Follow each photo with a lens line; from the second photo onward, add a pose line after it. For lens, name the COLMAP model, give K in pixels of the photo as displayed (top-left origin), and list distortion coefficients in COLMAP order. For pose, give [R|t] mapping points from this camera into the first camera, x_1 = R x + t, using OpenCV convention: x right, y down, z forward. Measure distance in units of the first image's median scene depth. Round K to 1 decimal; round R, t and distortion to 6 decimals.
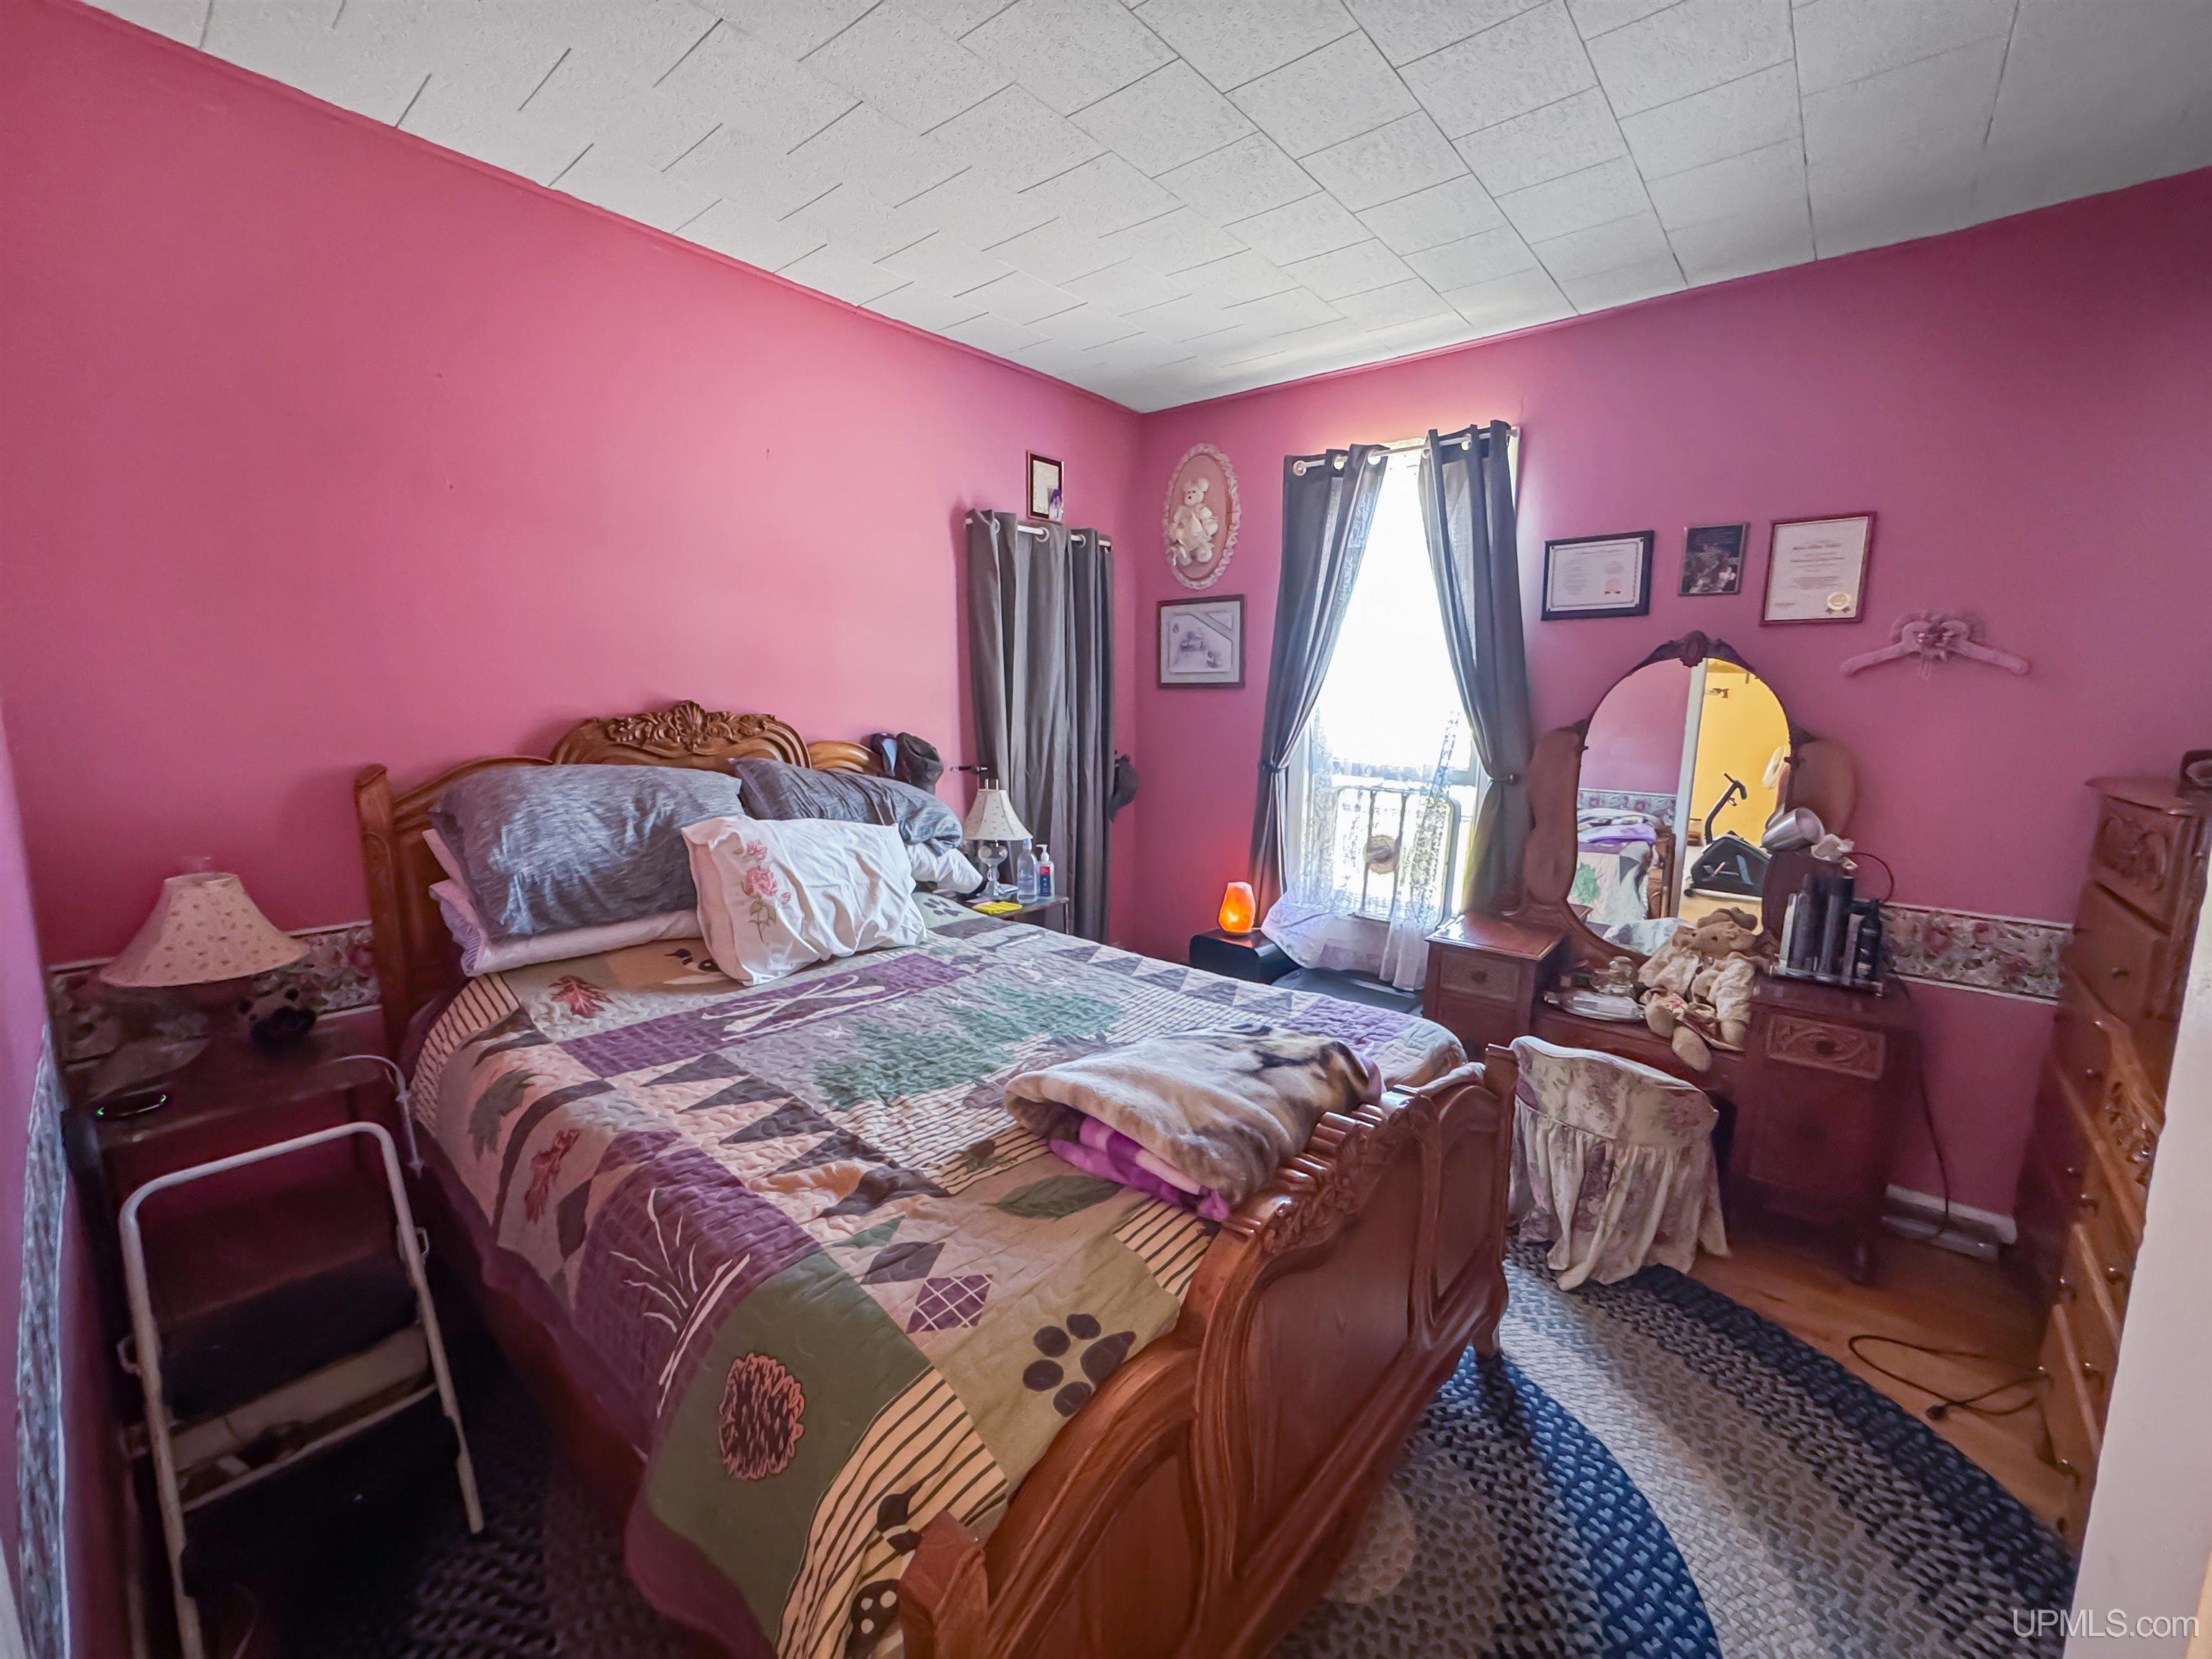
lens RADIAL K [[901.5, 0, 1088.4], [0, 901.5, 827.0], [0, 0, 1]] dist [-0.005906, 0.001462]
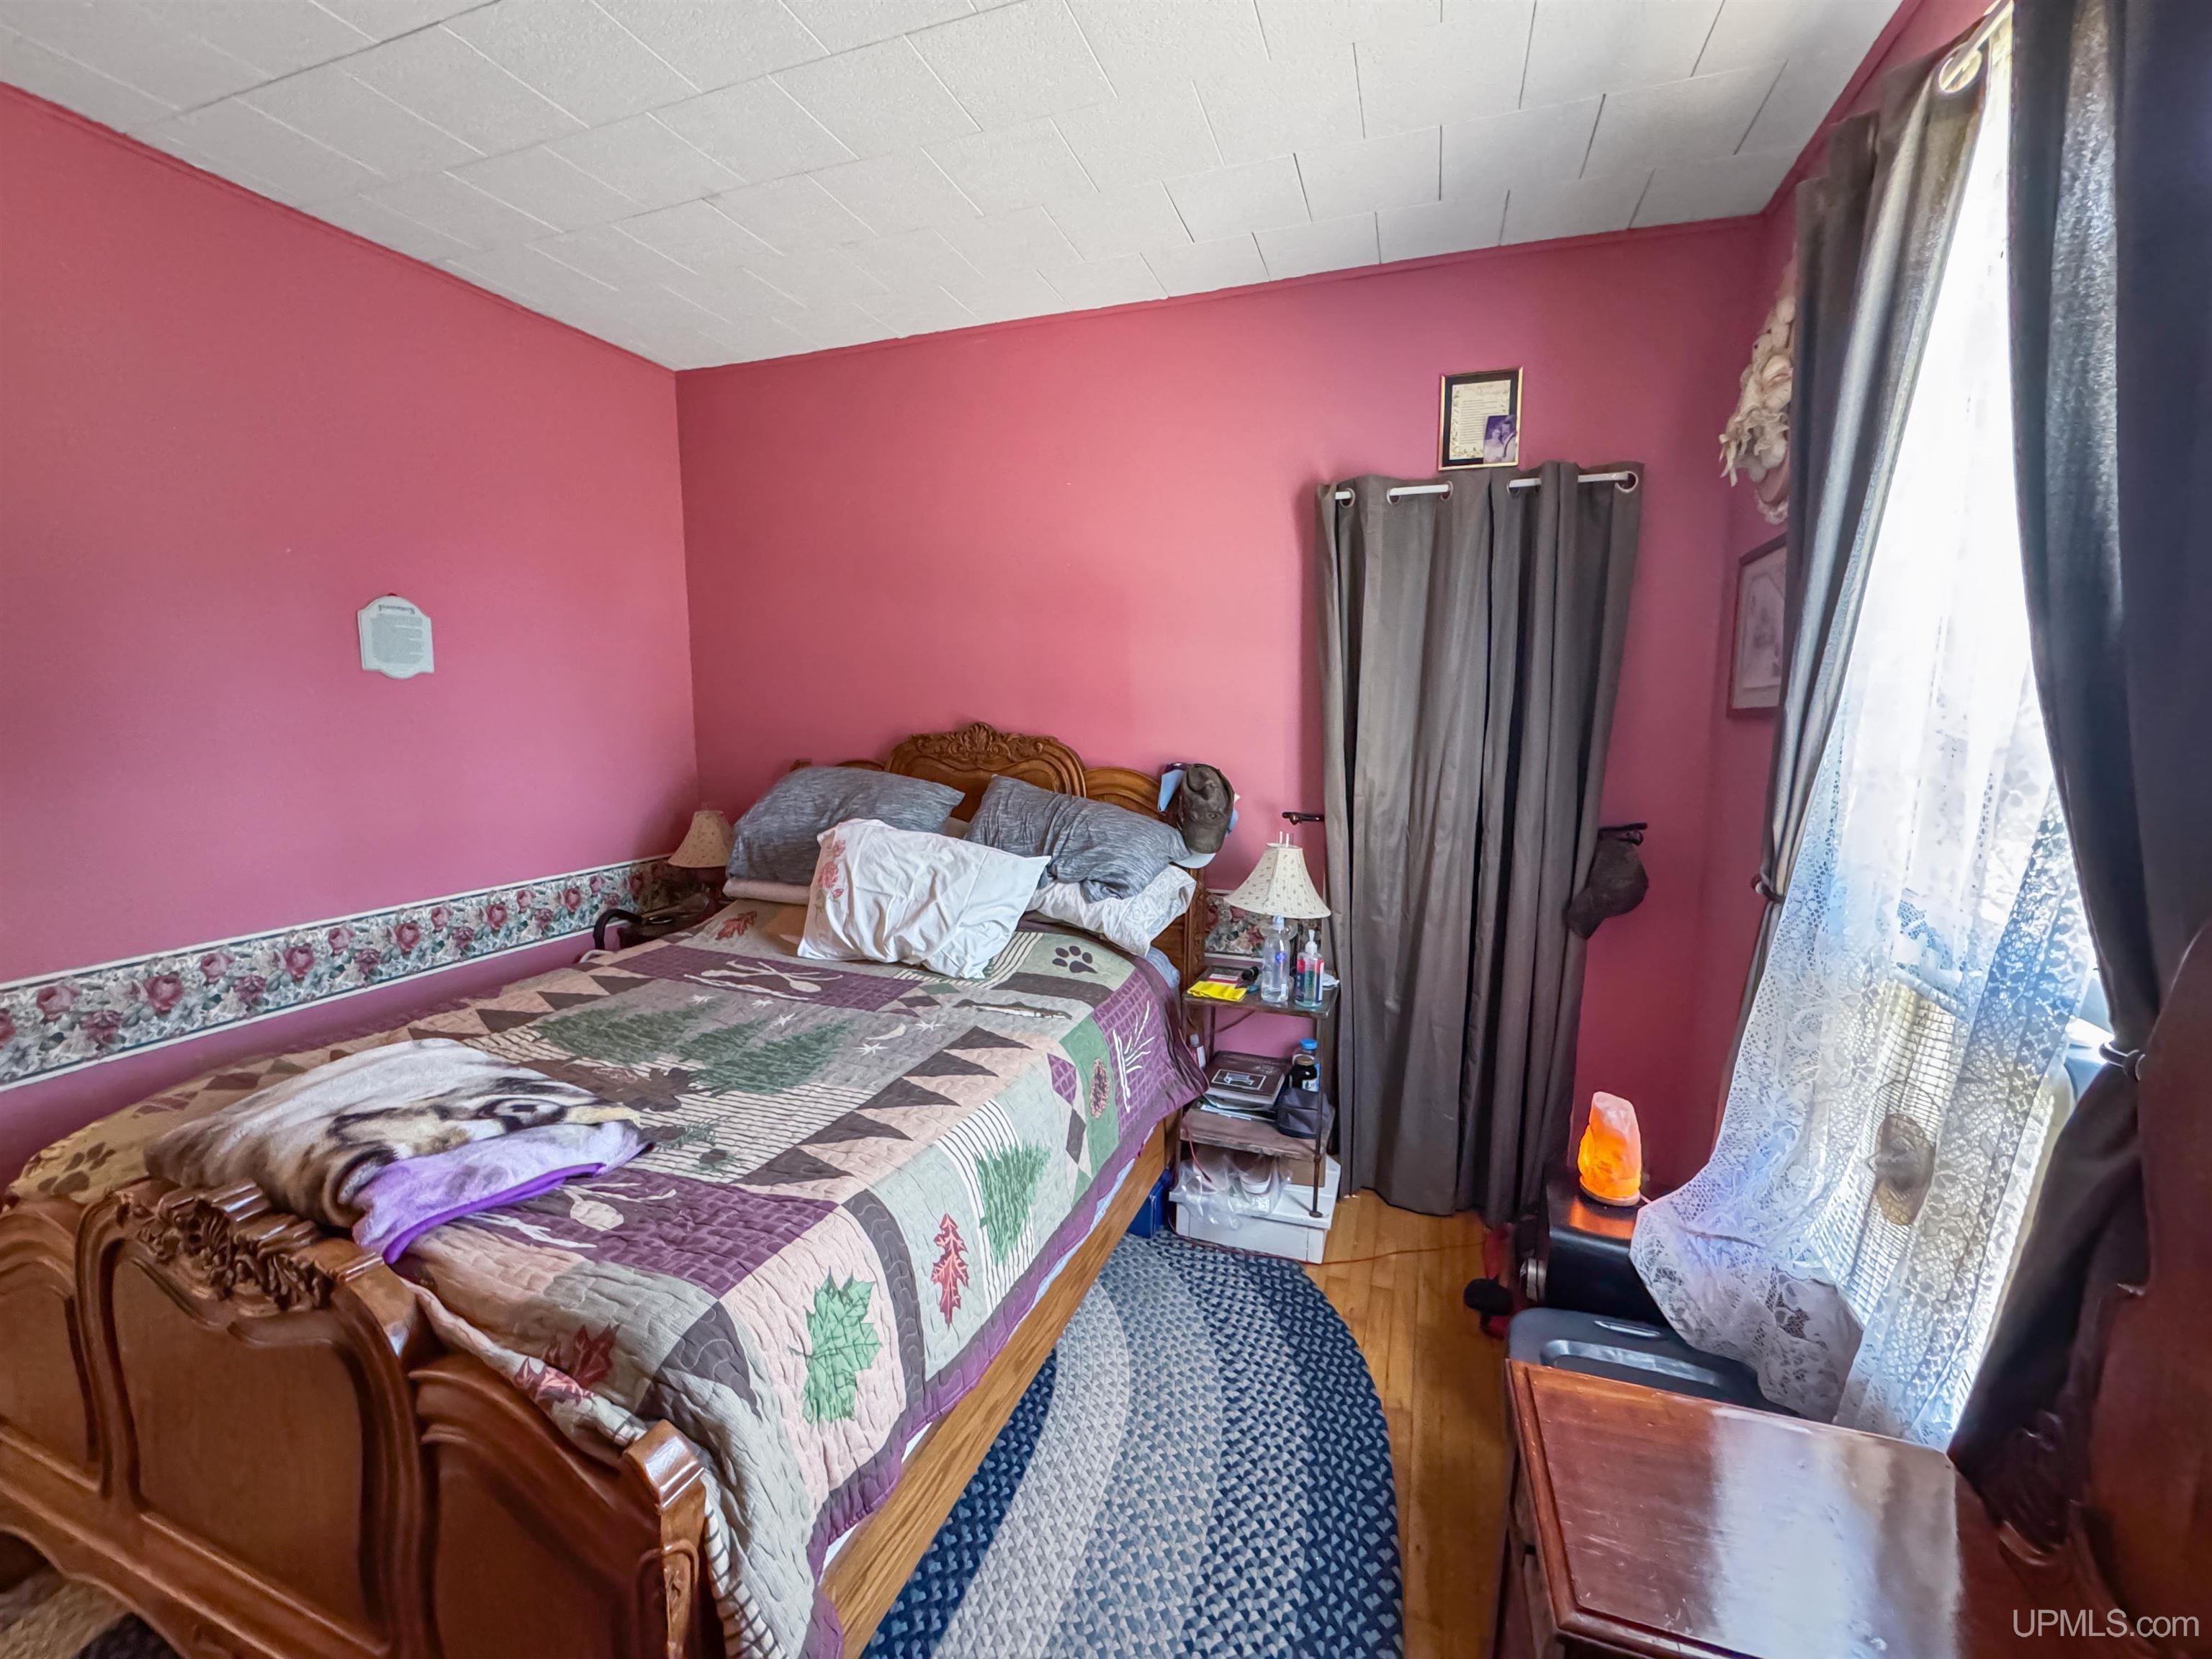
lens RADIAL K [[901.5, 0, 1096.9], [0, 901.5, 829.8], [0, 0, 1]] dist [-0.005906, 0.001462]
pose [[0.360154, 0.124197, -0.924589, 0.795696], [-0.150924, 0.985799, 0.073630, -0.128107], [0.920604, 0.113024, 0.373784, 0.825591]]
